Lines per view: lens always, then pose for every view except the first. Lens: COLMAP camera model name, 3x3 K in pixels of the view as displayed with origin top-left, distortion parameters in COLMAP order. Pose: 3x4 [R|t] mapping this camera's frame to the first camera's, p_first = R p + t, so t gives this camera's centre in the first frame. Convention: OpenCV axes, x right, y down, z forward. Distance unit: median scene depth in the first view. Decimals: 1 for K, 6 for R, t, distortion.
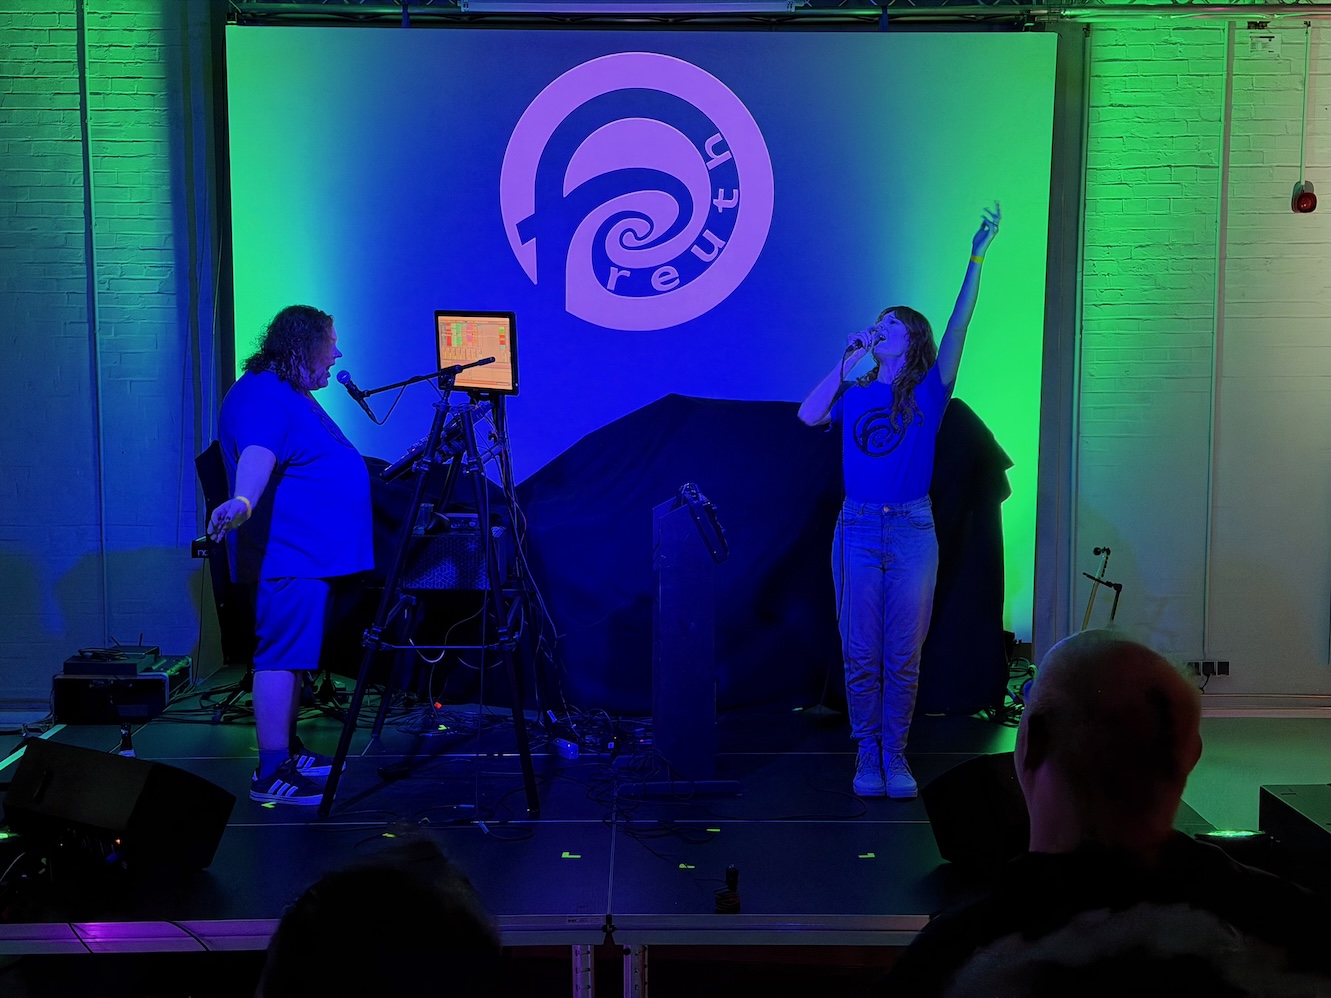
lens RADIAL K [[1842.2, 0, 664.6], [0, 1842.2, 499.5], [0, 0, 1]] dist [0.090248, 0.000000]
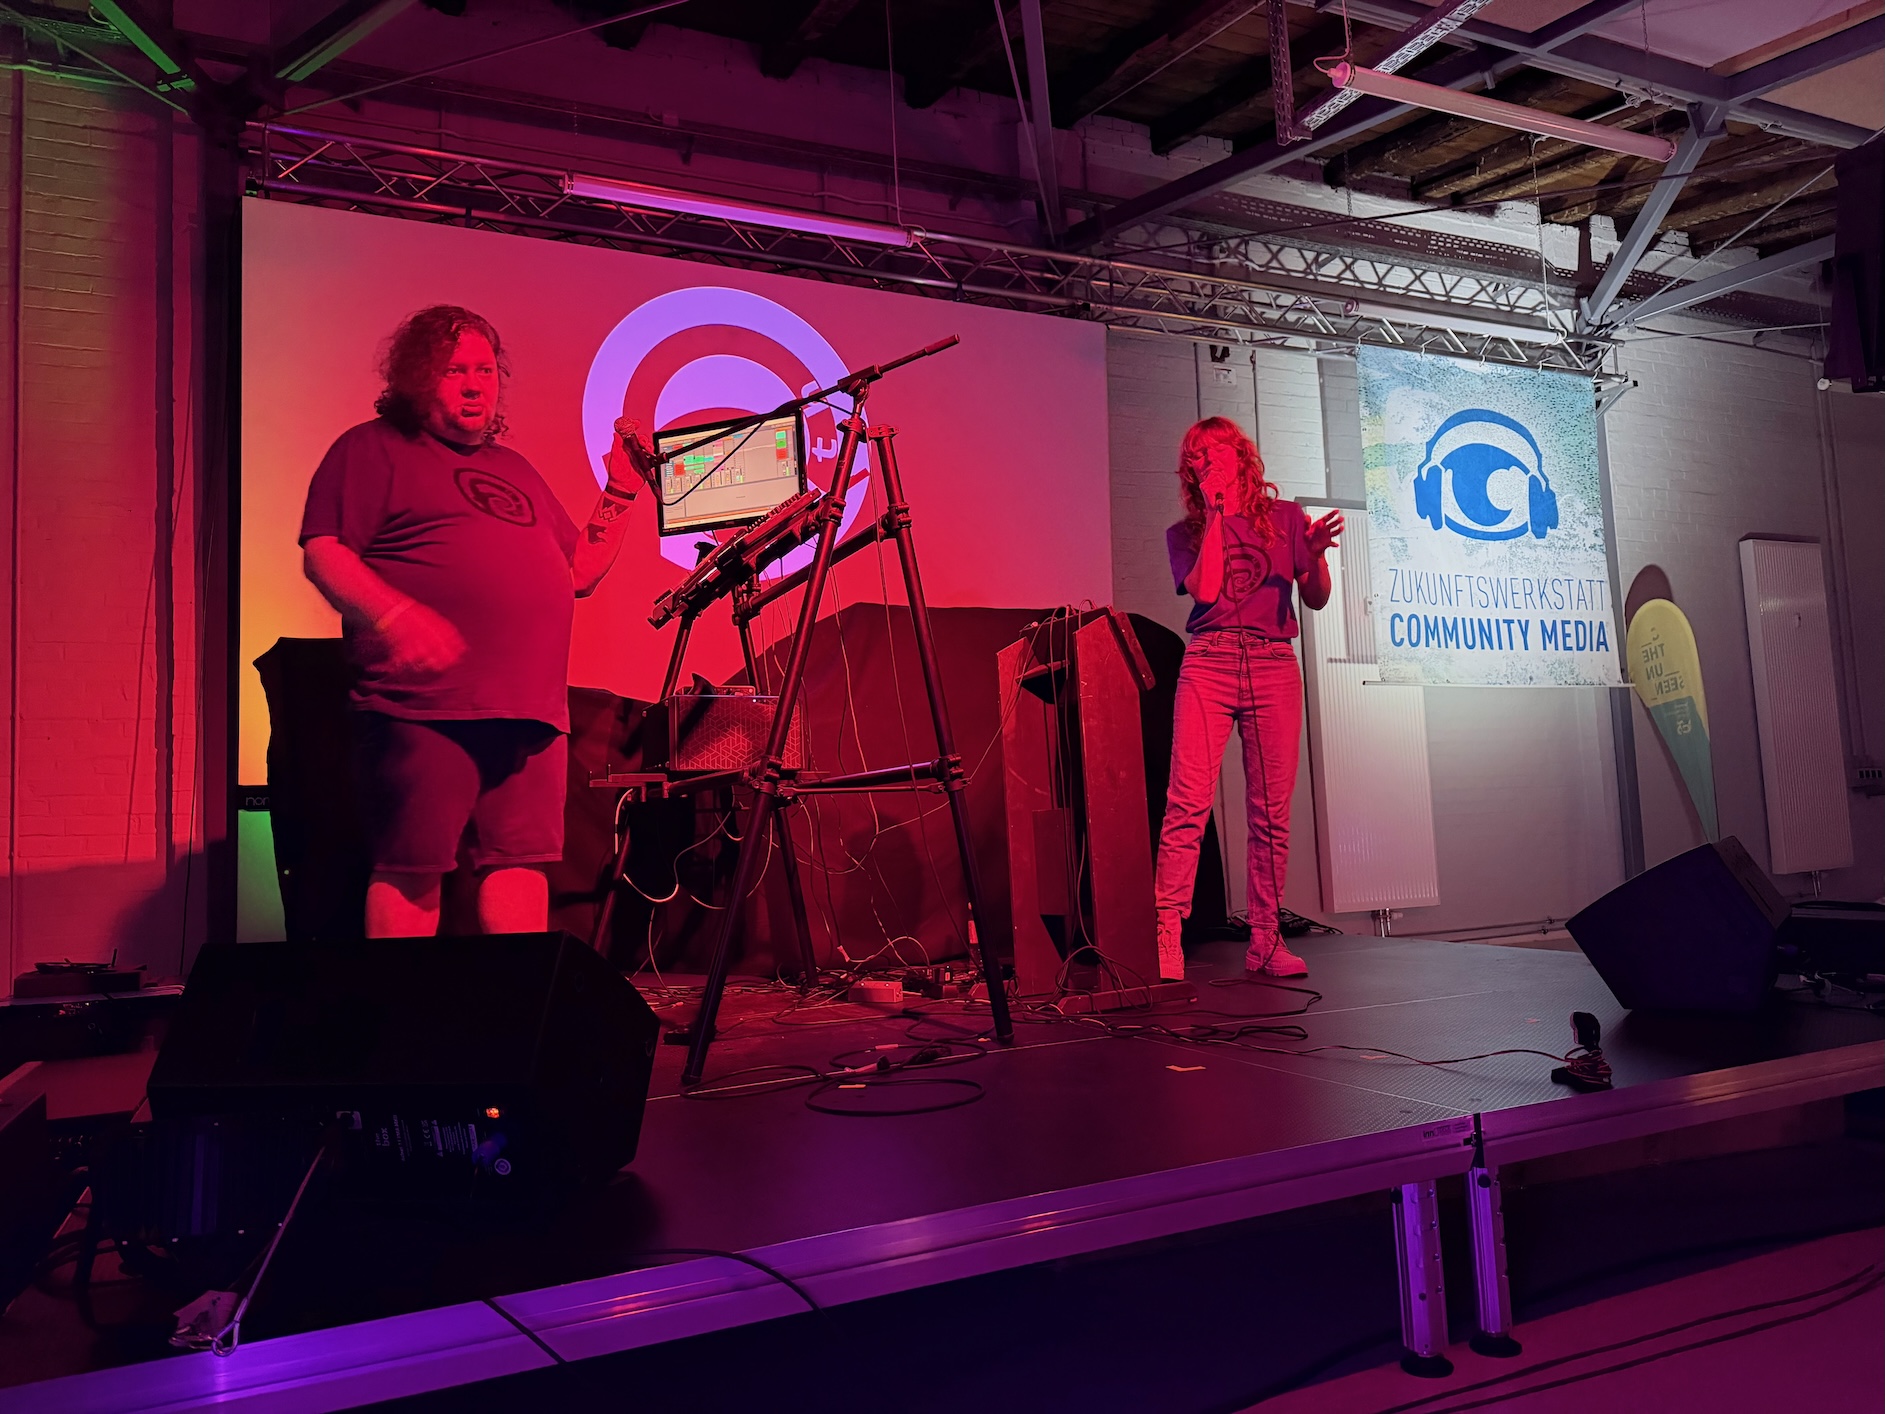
lens RADIAL K [[1299.6, 0, 941.6], [0, 1299.6, 706.2], [0, 0, 1]] dist [0.000603, -0.002055]
pose [[0.905125, -0.006920, 0.425088, -0.203159], [0.089503, 0.980561, -0.174614, 0.093955], [-0.415617, 0.196094, 0.888150, 0.406279]]
